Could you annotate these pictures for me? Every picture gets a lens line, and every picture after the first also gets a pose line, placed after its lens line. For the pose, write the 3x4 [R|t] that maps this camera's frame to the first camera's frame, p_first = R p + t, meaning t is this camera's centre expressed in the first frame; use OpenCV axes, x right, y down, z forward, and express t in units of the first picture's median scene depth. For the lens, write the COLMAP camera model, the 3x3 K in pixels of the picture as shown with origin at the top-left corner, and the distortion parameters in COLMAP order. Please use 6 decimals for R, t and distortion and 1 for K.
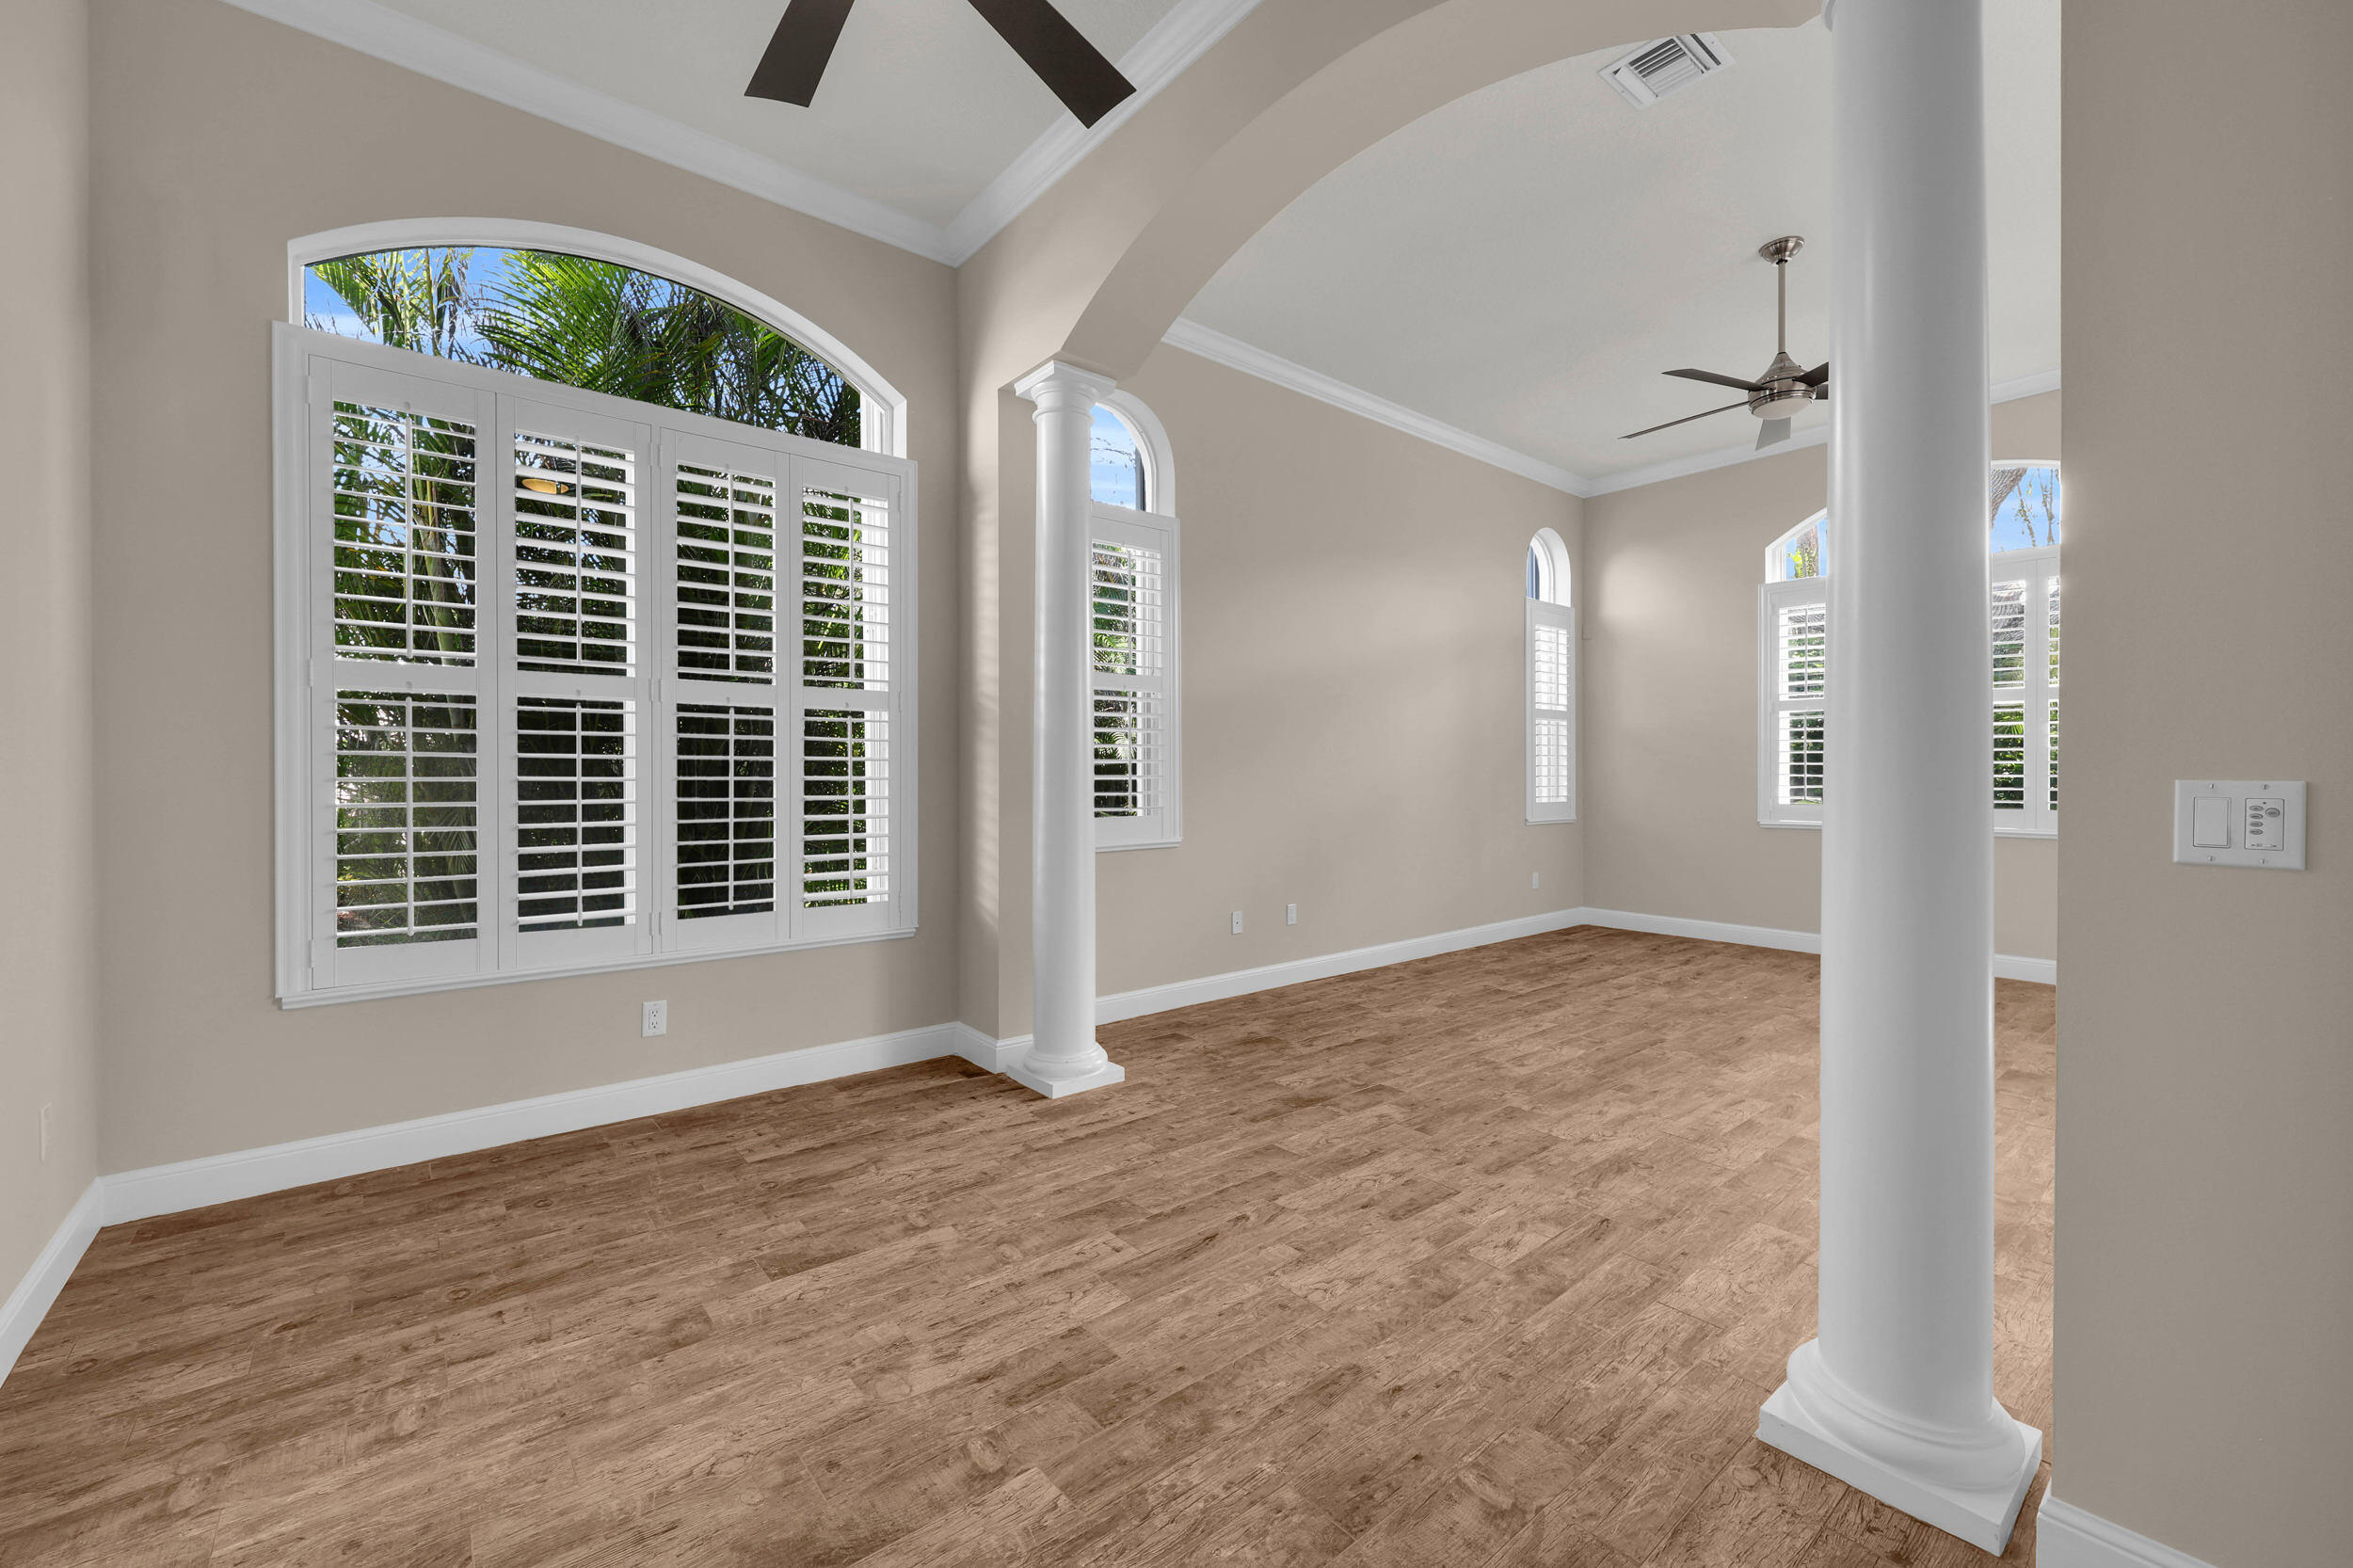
lens RADIAL K [[962.5, 0, 1164.2], [0, 962.5, 774.5], [0, 0, 1]] dist [-0.000246, -0.000040]
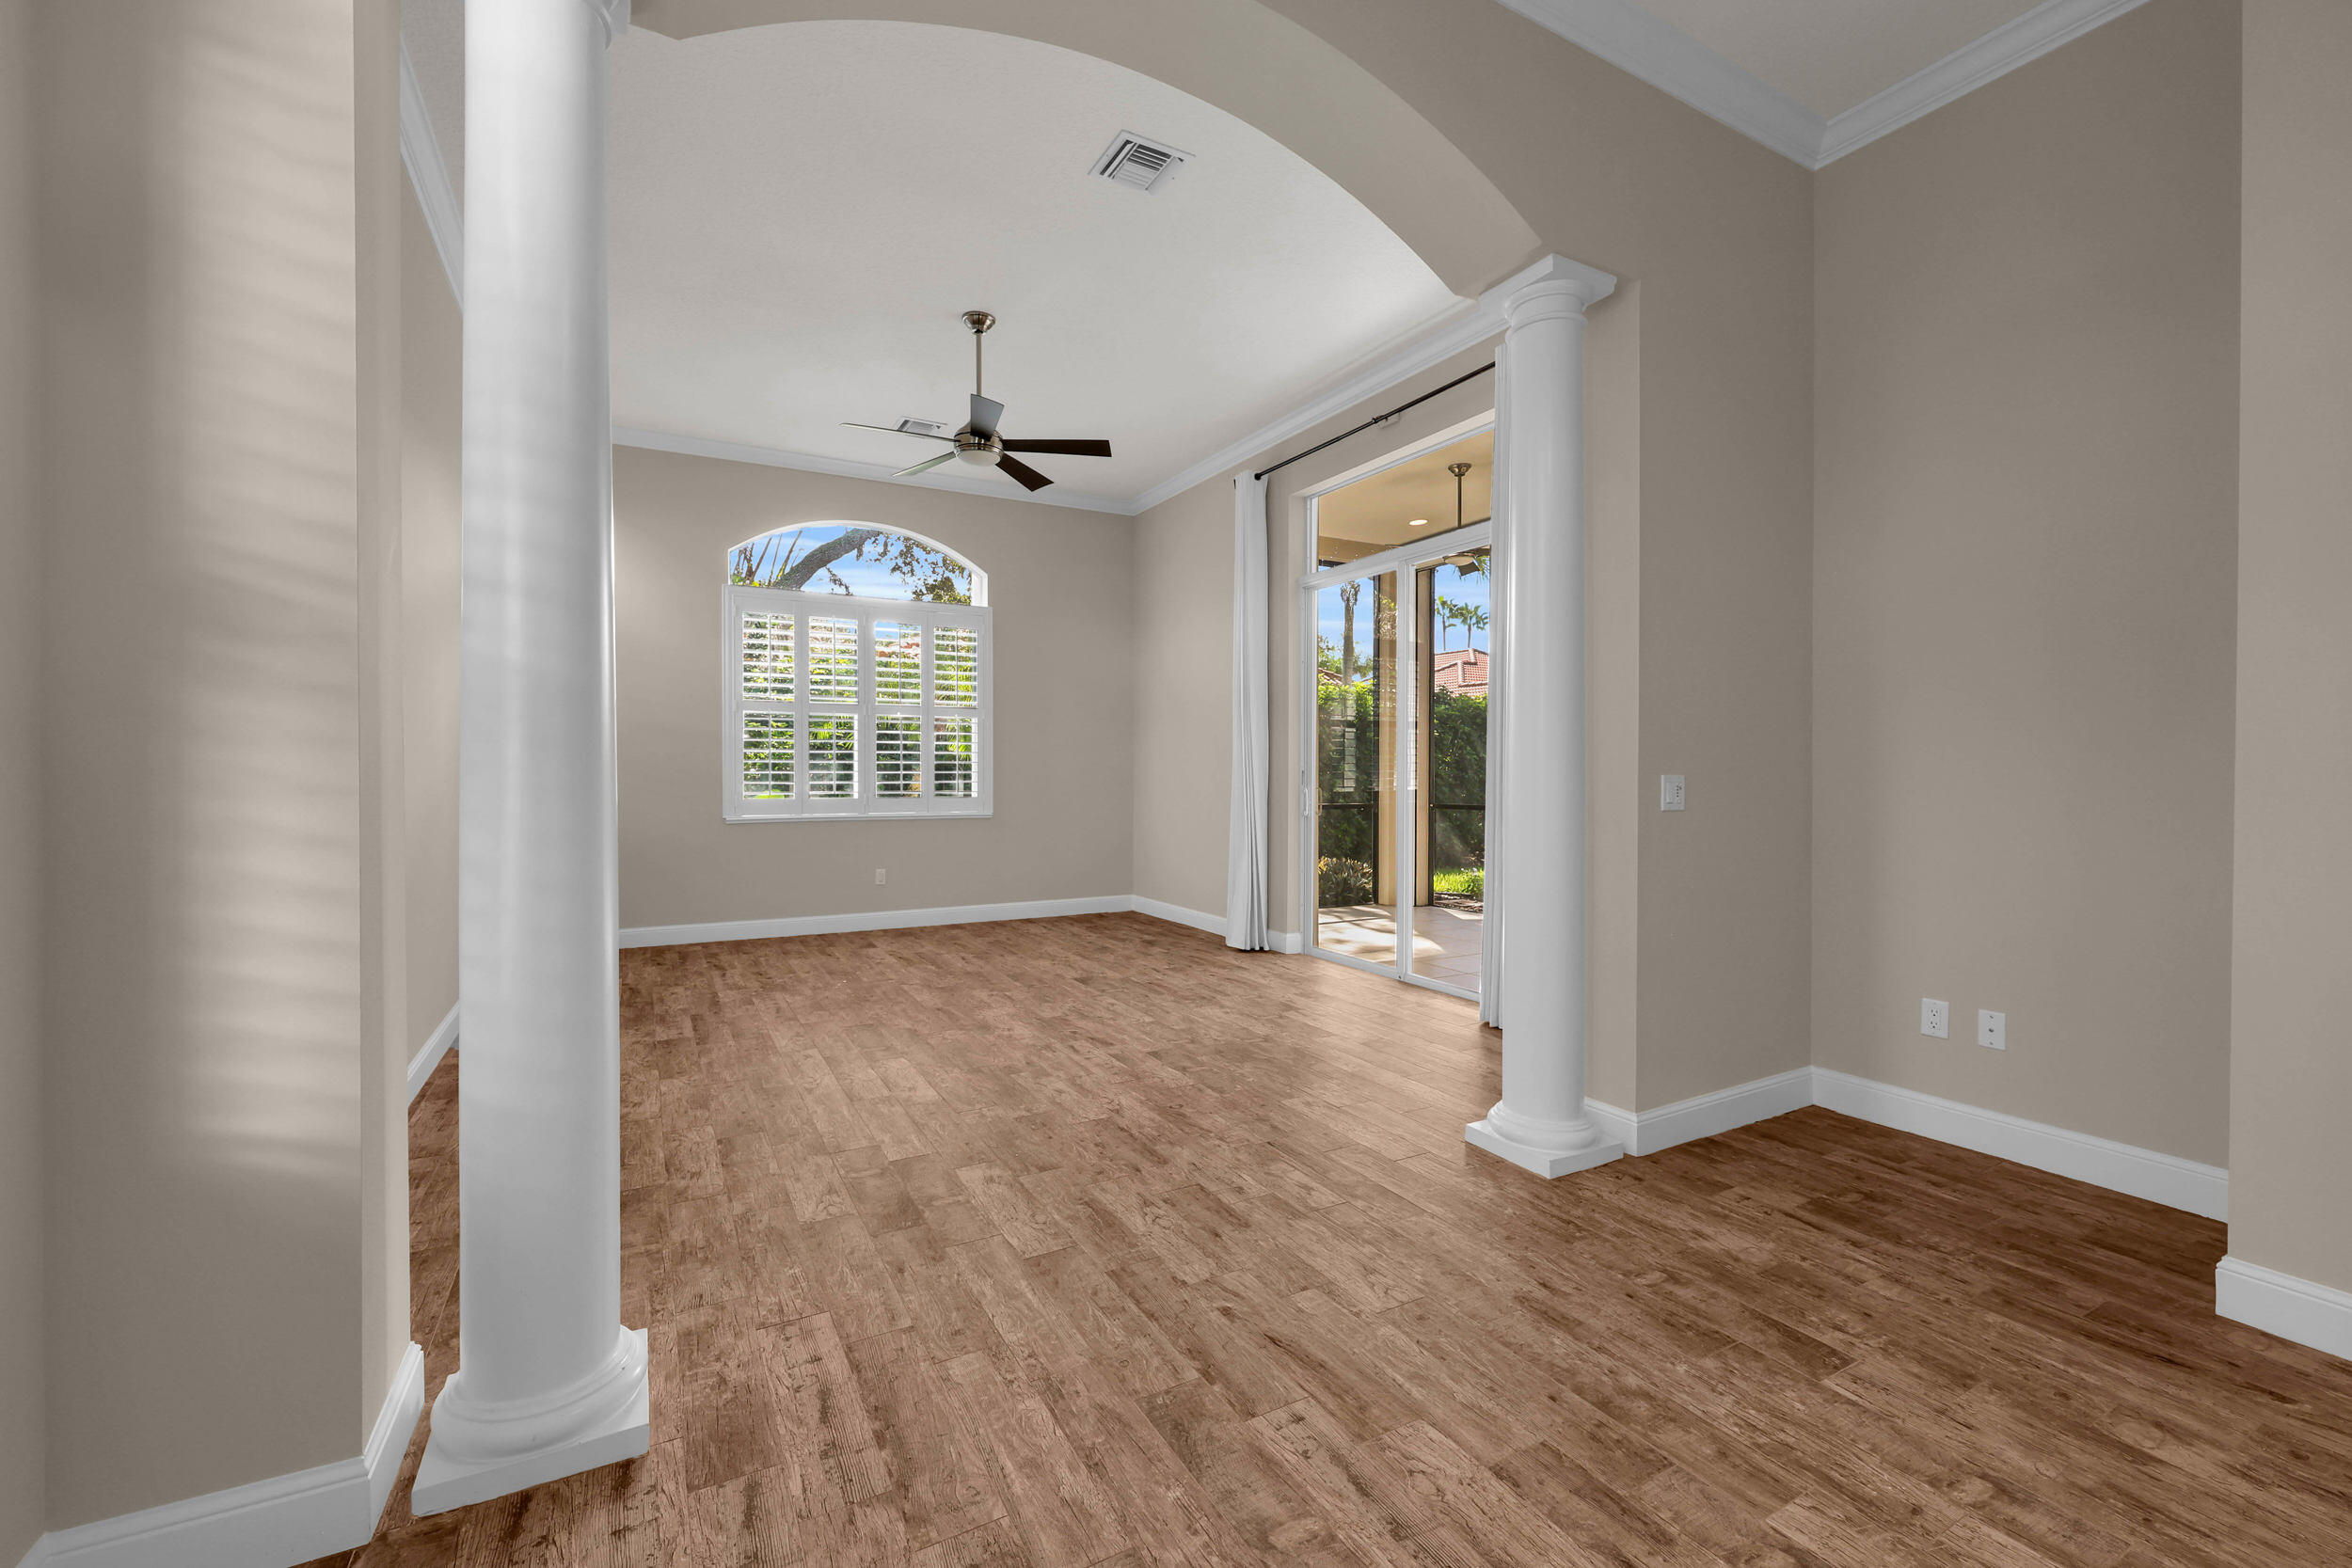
lens RADIAL K [[962.0, 0, 1163.7], [0, 962.0, 774.5], [0, 0, 1]] dist [-0.000246, -0.000040]
pose [[0.178877, -0.005183, 0.983858, -0.641660], [0.000271, 0.999986, 0.005219, -0.004202], [-0.983871, -0.000667, 0.178876, 0.785791]]
